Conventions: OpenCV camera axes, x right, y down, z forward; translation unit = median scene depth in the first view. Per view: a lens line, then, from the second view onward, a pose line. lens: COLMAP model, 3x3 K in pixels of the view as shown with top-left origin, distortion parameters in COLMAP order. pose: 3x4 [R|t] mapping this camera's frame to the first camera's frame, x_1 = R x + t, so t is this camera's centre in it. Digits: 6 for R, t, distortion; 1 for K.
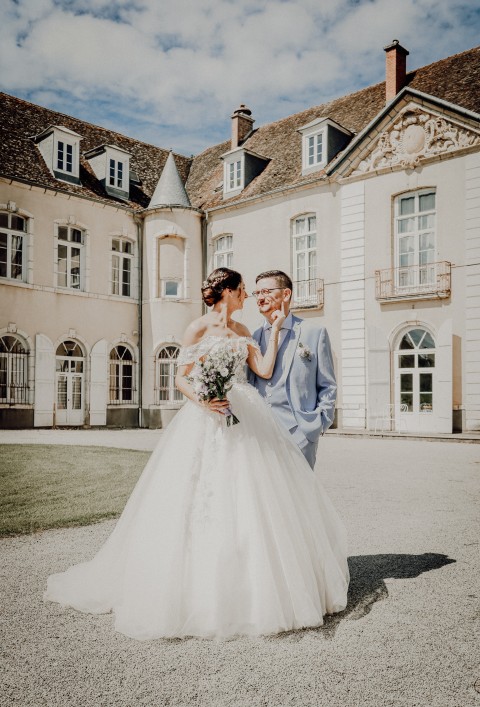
lens RADIAL K [[647.8, 0, 276.5], [0, 647.8, 397.7], [0, 0, 1]] dist [-0.021633, 0.000000]
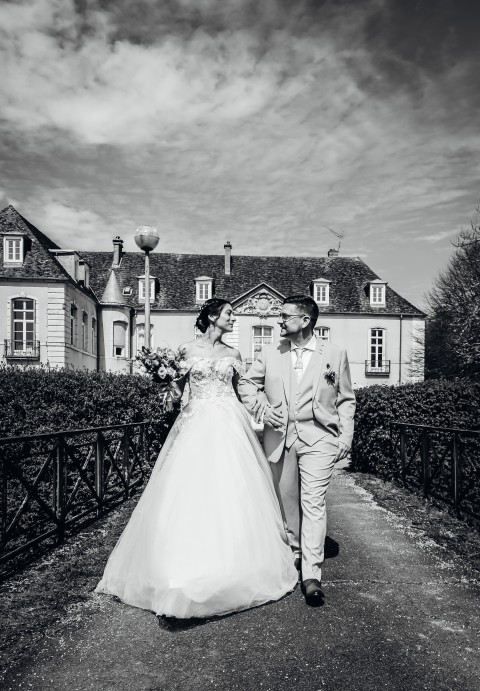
lens RADIAL K [[546.0, 0, 263.2], [0, 546.0, 417.7], [0, 0, 1]] dist [0.042649, -0.004676]
pose [[0.719637, -0.008070, 0.694304, -1.036313], [-0.010218, 0.999701, 0.022210, -0.029480], [-0.694275, -0.023077, 0.719339, -0.388092]]
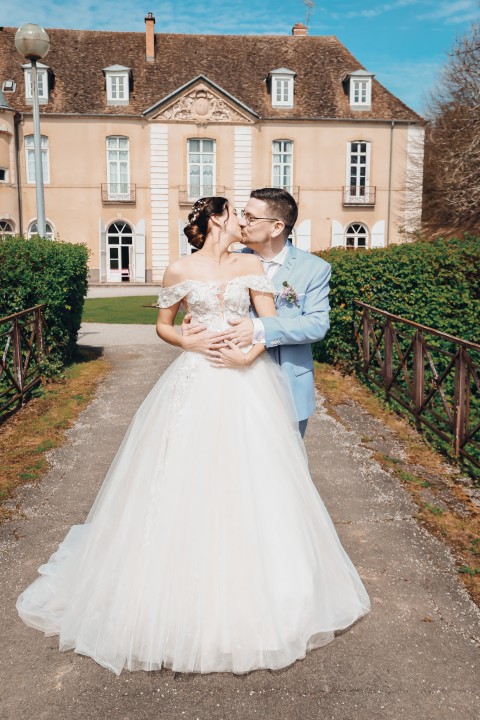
lens RADIAL K [[745.7, 0, 229.1], [0, 745.7, 355.9], [0, 0, 1]] dist [0.042304, 0.000000]
pose [[0.697972, -0.105119, 0.708367, -1.048386], [-0.003938, 0.988590, 0.150583, -0.047664], [-0.716114, -0.107892, 0.689594, -0.410352]]
